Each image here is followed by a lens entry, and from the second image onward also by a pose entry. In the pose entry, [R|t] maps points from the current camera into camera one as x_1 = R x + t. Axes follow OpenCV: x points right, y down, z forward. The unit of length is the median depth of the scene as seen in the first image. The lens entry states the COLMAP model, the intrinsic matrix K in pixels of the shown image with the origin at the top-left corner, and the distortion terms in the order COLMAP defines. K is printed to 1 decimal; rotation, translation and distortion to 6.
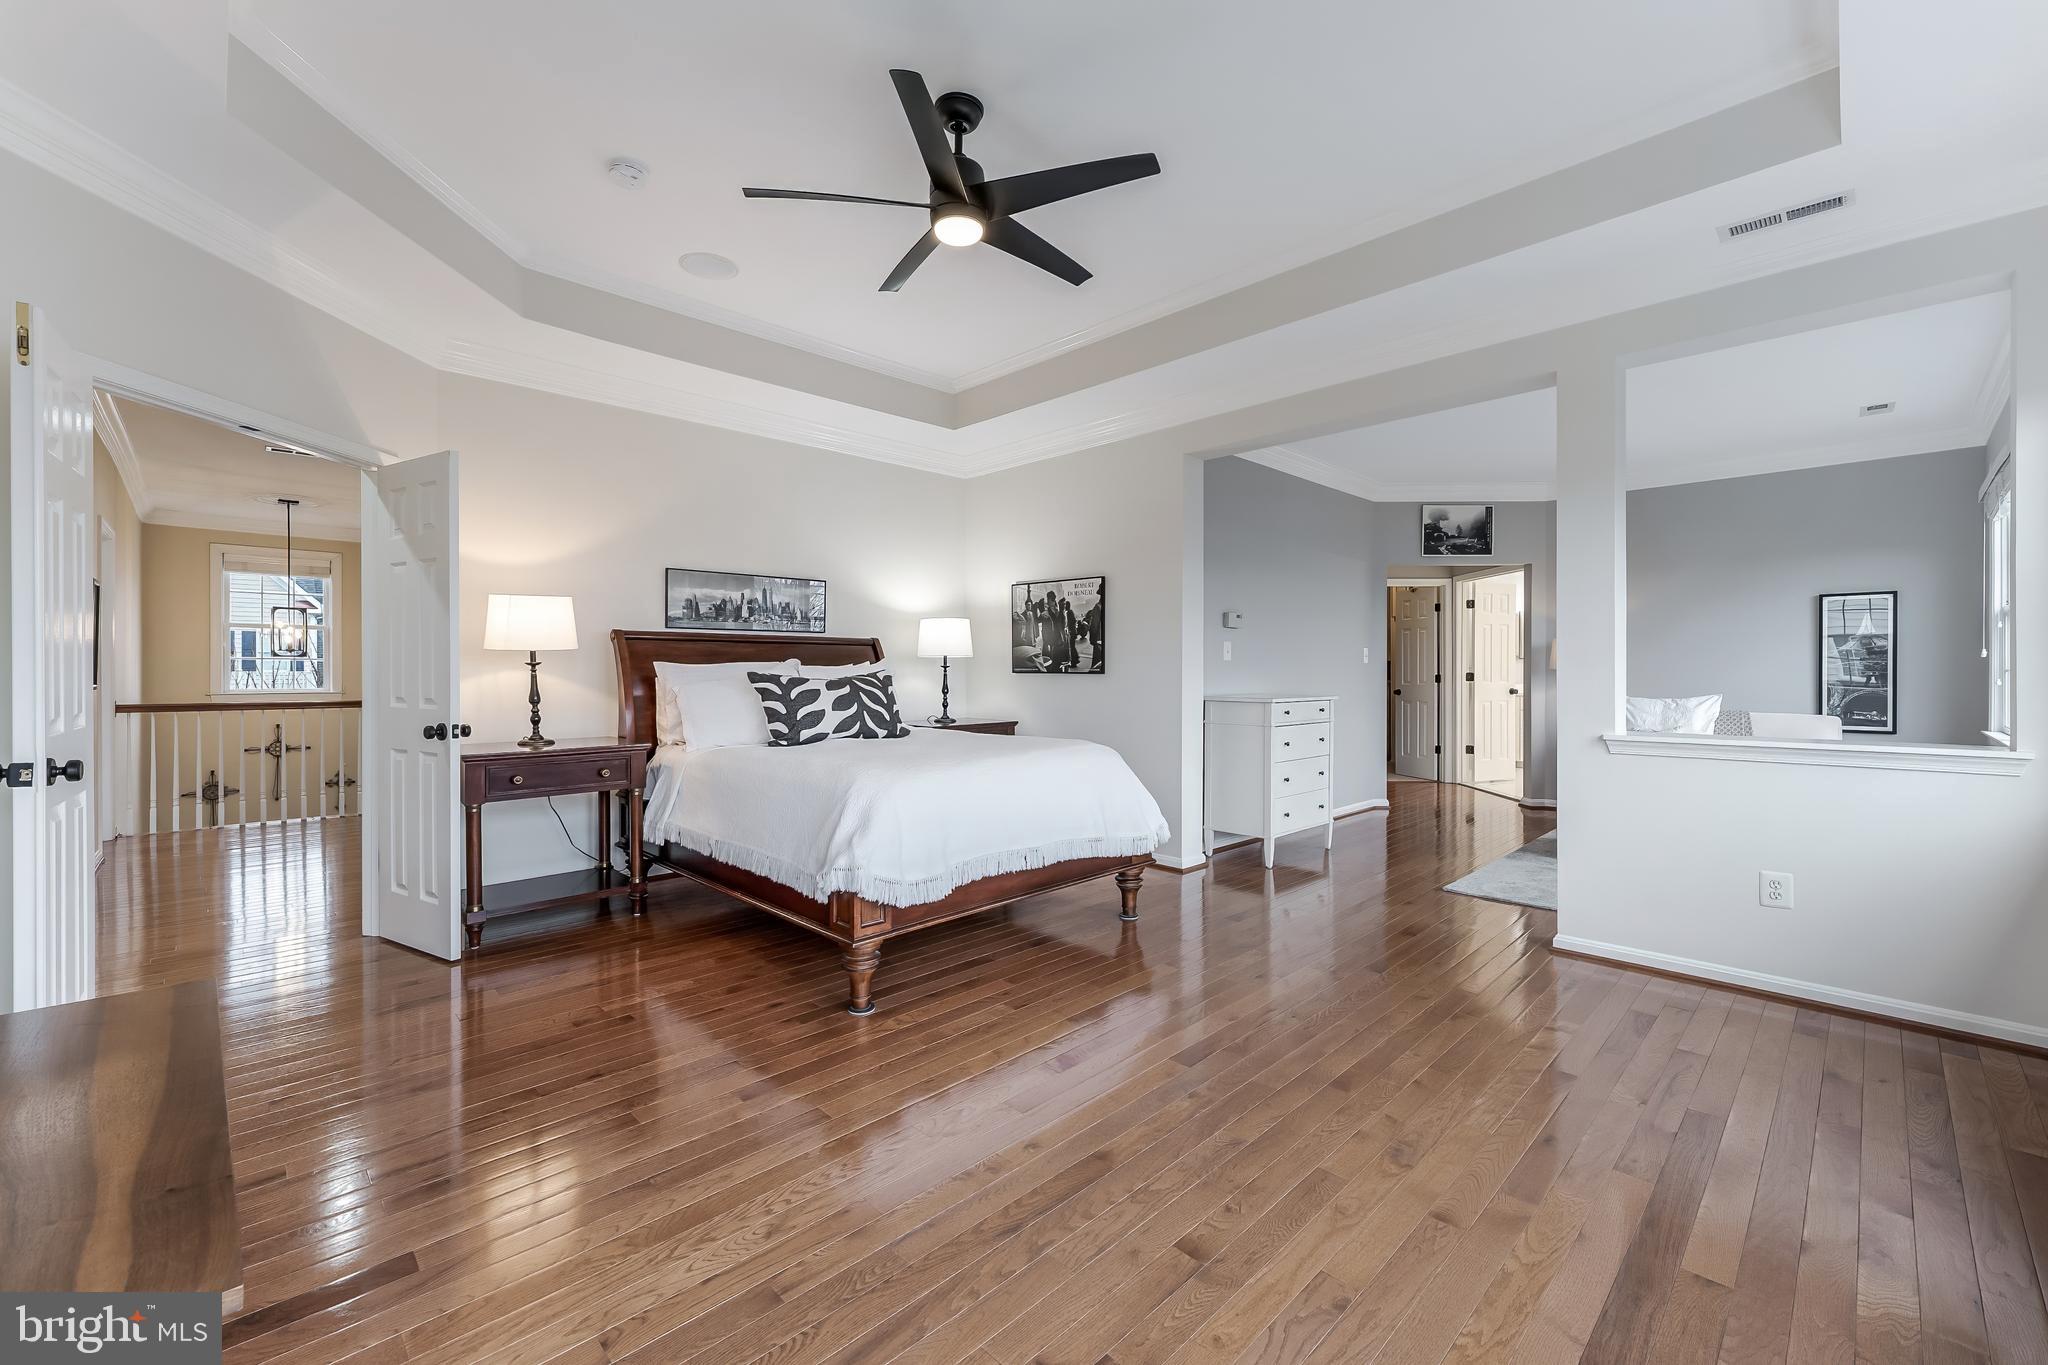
lens RADIAL K [[823.0, 0, 1041.4], [0, 823.0, 668.8], [0, 0, 1]] dist [0.004219, -0.000485]
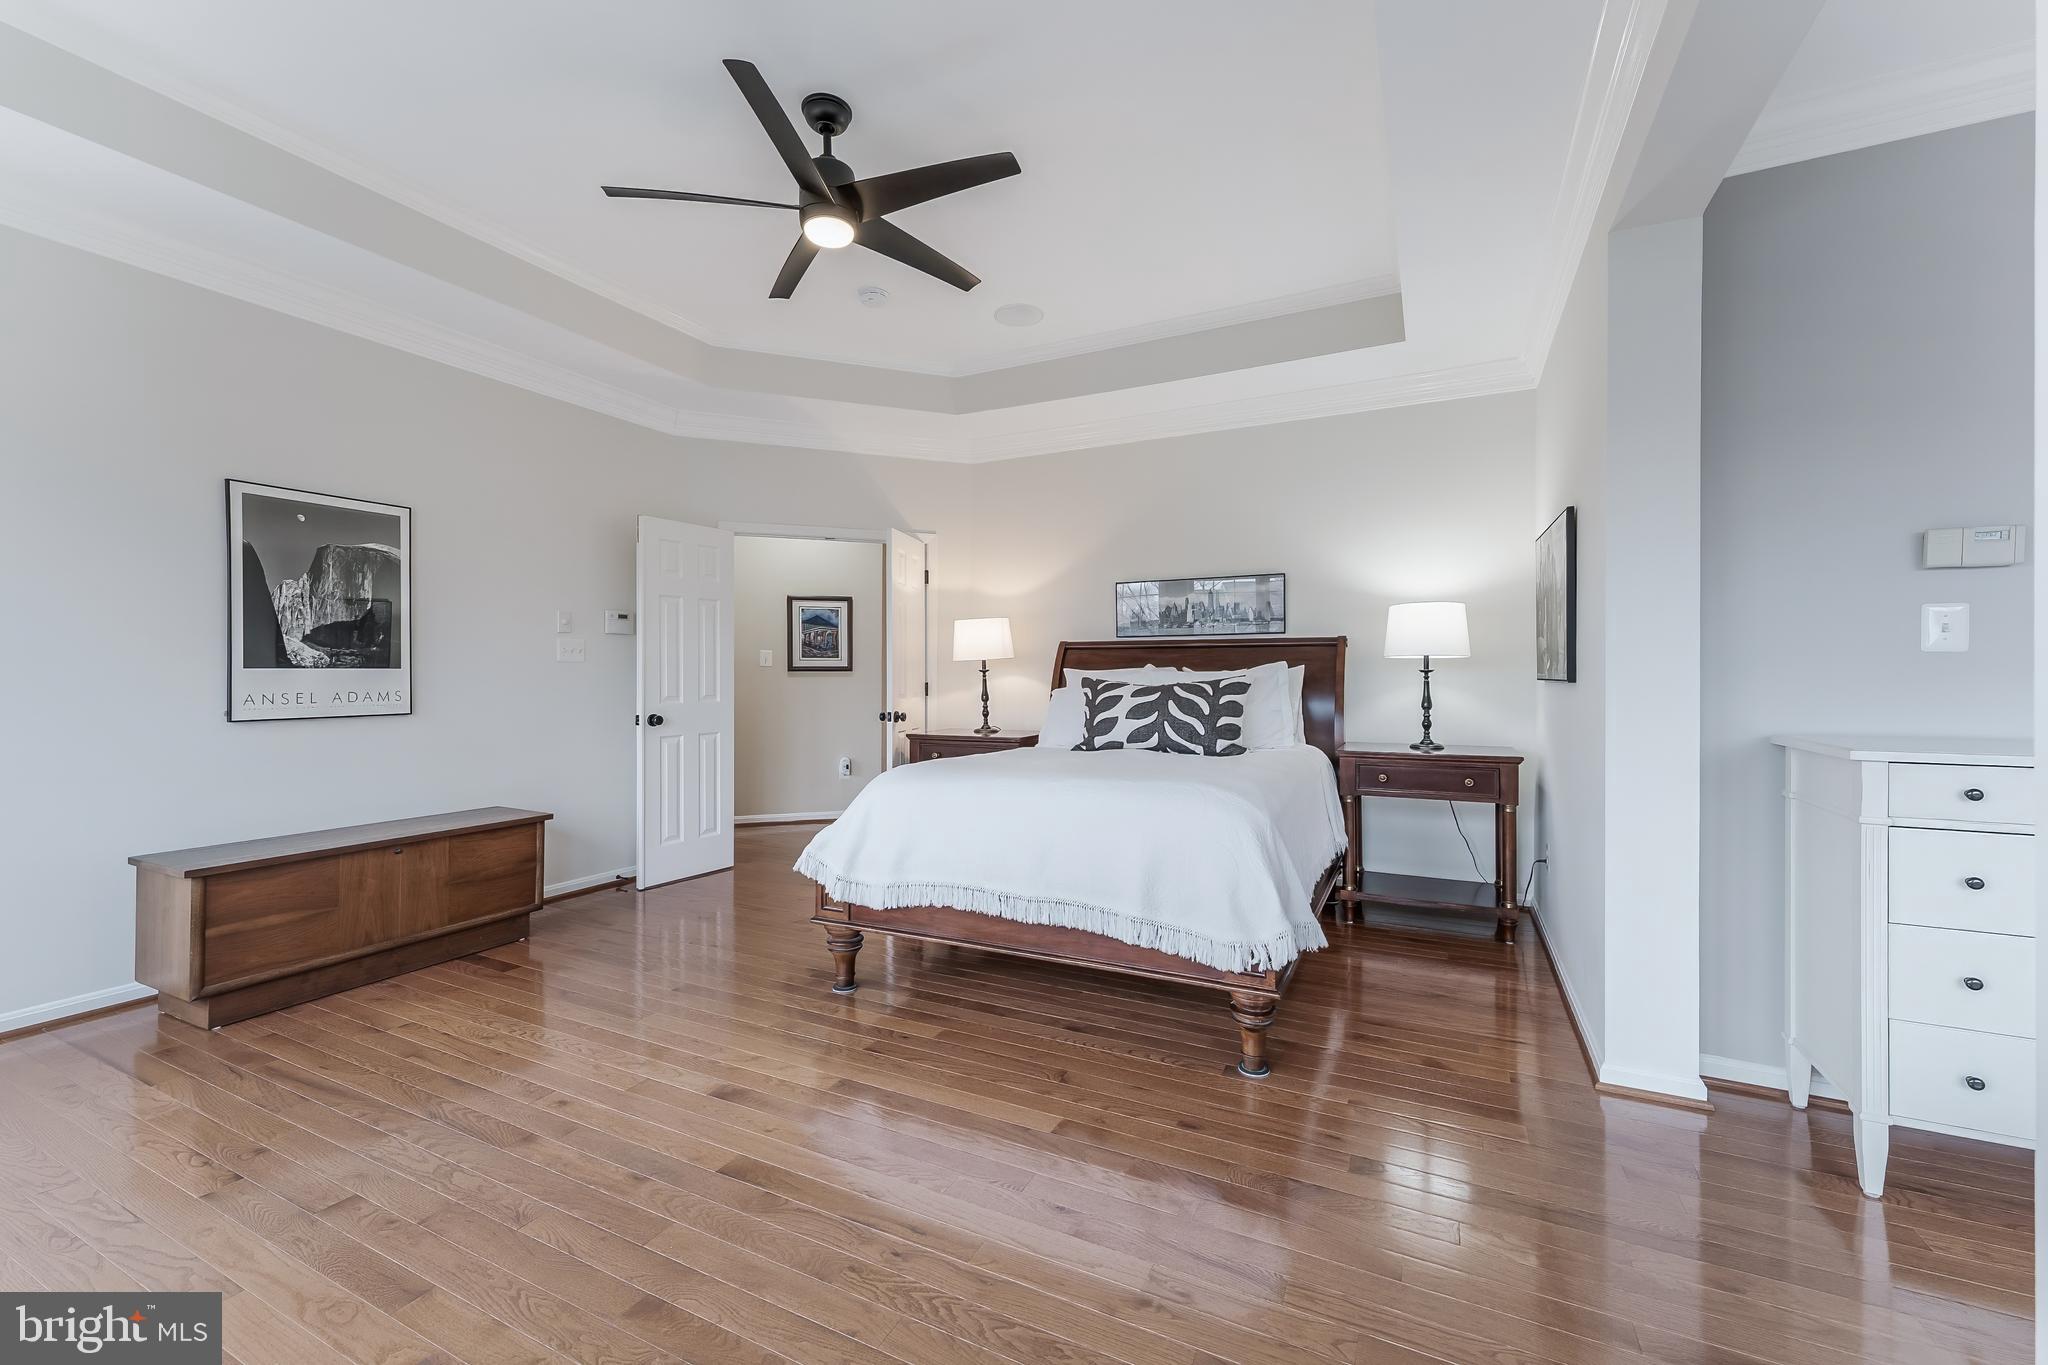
lens RADIAL K [[823.0, 0, 1042.0], [0, 823.0, 672.4], [0, 0, 1]] dist [0.004219, -0.000485]
pose [[0.328246, -0.004129, -0.944583, 0.476226], [0.000702, 0.999991, -0.004127, 0.001395], [0.944592, 0.000692, 0.328246, 0.473389]]
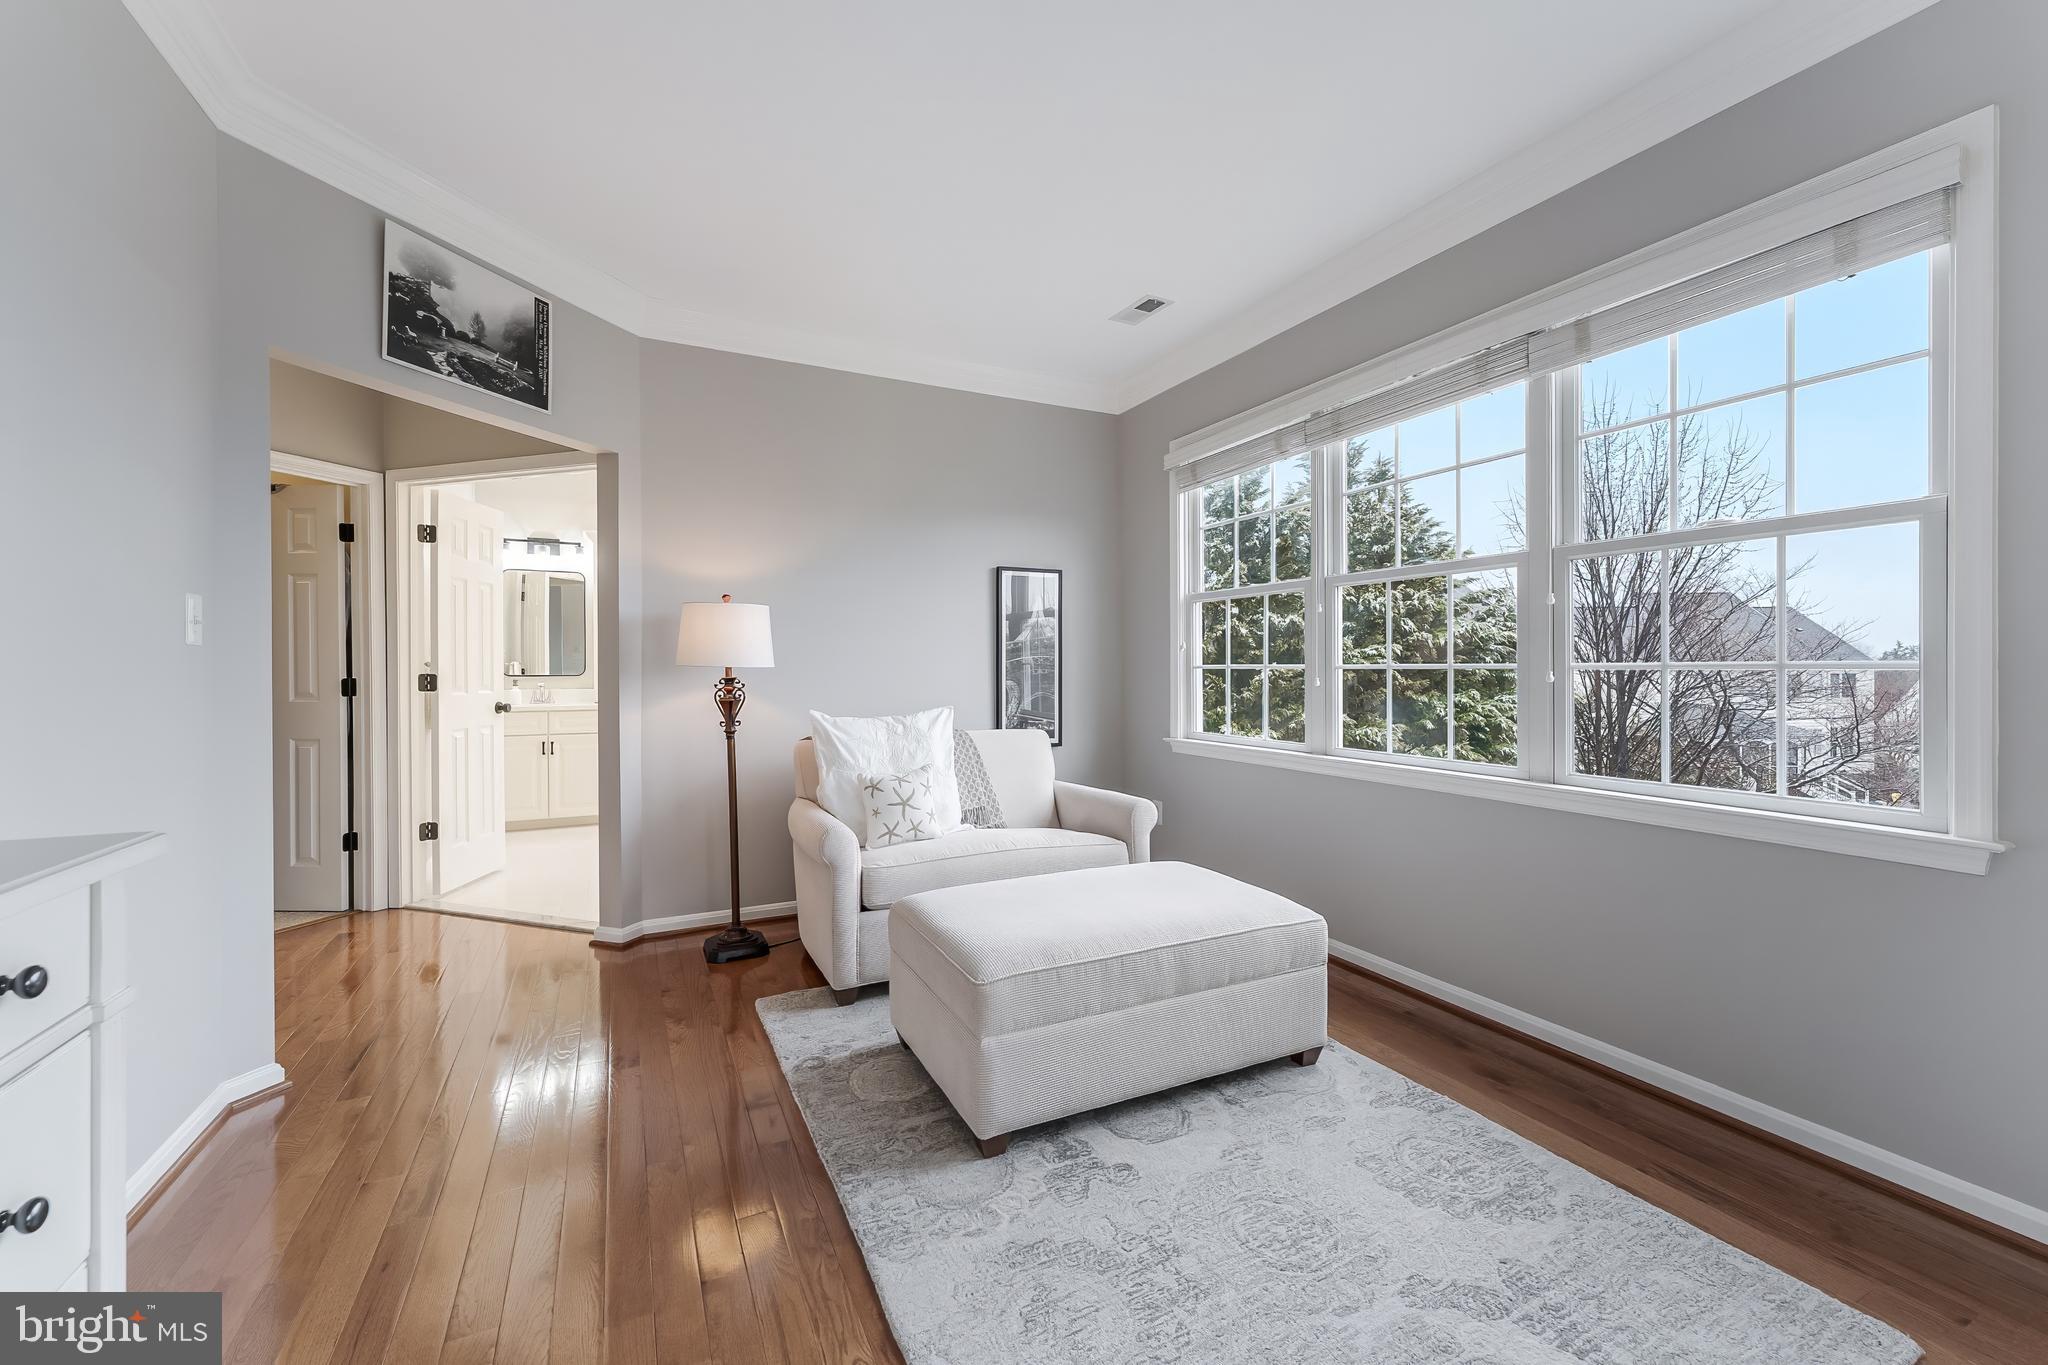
lens RADIAL K [[823.0, 0, 1036.7], [0, 823.0, 675.8], [0, 0, 1]] dist [0.004219, -0.000485]
pose [[0.311275, -0.009645, 0.950271, 0.271366], [0.000699, 0.999951, 0.009921, 0.001584], [-0.950320, -0.002424, 0.311267, 0.815587]]
